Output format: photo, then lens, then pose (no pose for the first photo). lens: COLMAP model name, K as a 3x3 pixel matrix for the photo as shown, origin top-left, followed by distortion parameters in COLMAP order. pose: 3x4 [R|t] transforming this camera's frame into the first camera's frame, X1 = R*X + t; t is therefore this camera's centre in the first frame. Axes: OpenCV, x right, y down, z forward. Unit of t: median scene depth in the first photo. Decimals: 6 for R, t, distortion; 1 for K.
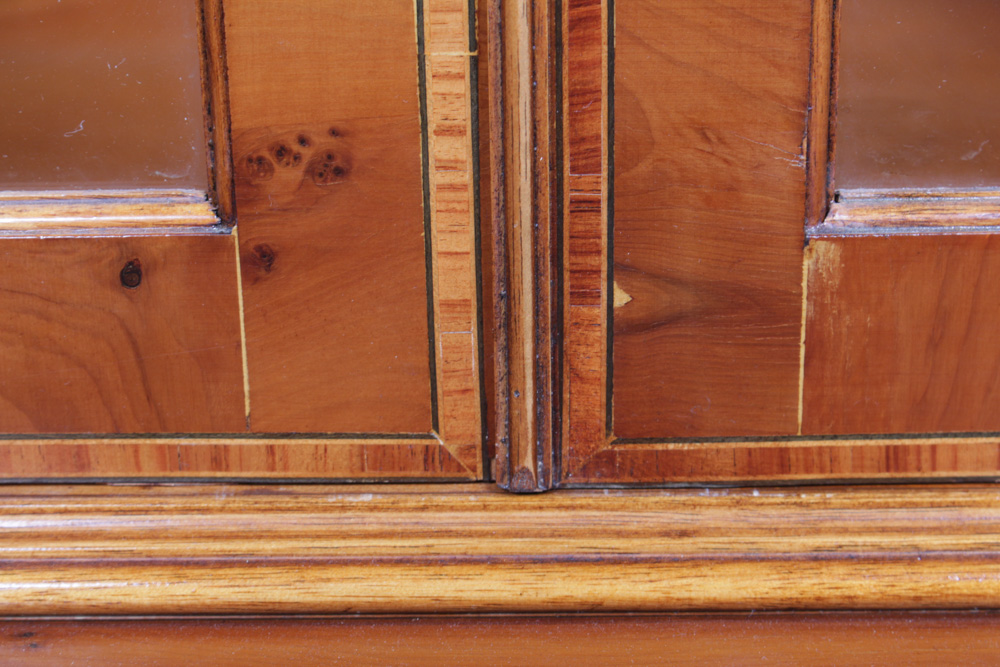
lens RADIAL K [[2360.9, 0, 479.4], [0, 2360.9, 389.2], [0, 0, 1]] dist [0.046310, 0.000000]
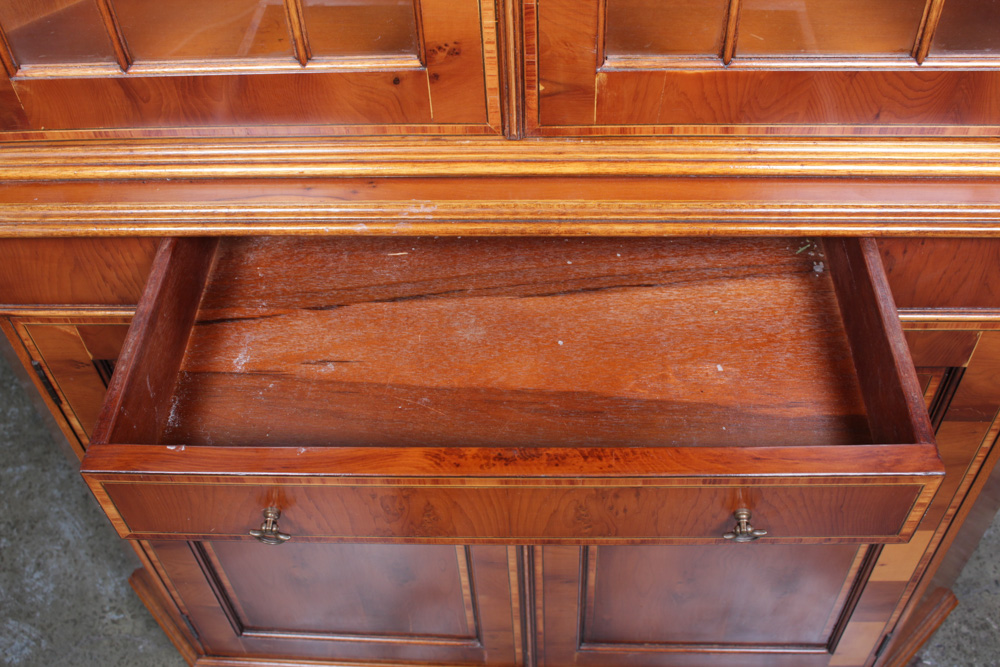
lens RADIAL K [[1013.9, 0, 486.3], [0, 1013.9, 333.8], [0, 0, 1]] dist [-0.087007, 0.000000]
pose [[0.999086, 0.003774, -0.042590, 0.042912], [0.014451, 0.907676, 0.419423, -0.319142], [0.040241, -0.419655, 0.906791, -0.445284]]
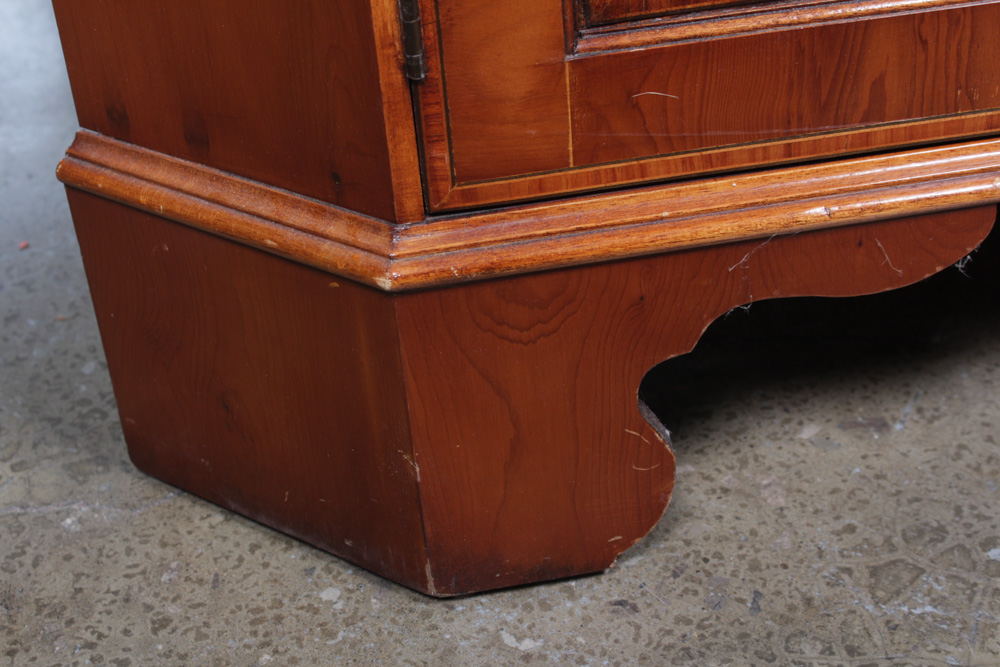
lens RADIAL K [[1808.4, 0, 501.8], [0, 1808.4, 336.7], [0, 0, 1]] dist [0.020497, 0.000000]
pose [[0.980949, -0.146971, 0.127038, -0.957217], [0.121941, 0.974901, 0.186277, 1.420657], [-0.151227, -0.167237, 0.974250, 0.226256]]
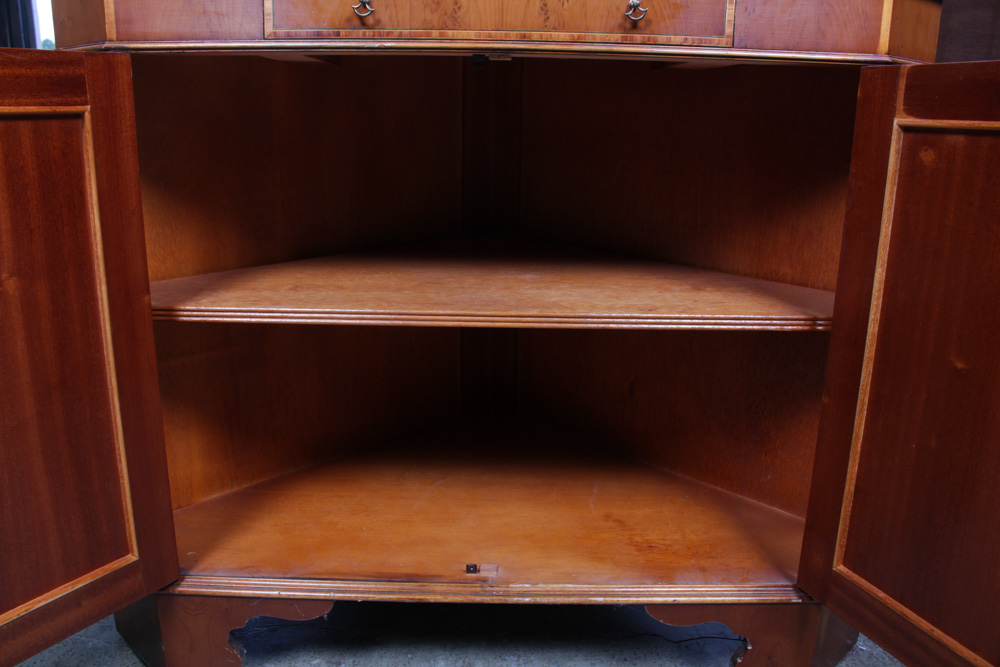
lens RADIAL K [[820.6, 0, 486.1], [0, 820.6, 324.6], [0, 0, 1]] dist [-0.136547, 0.087508]
pose [[0.998997, 0.027938, 0.035004, -0.055400], [-0.022785, 0.989917, -0.139803, 1.196312], [-0.038557, 0.138865, 0.989560, -0.656489]]
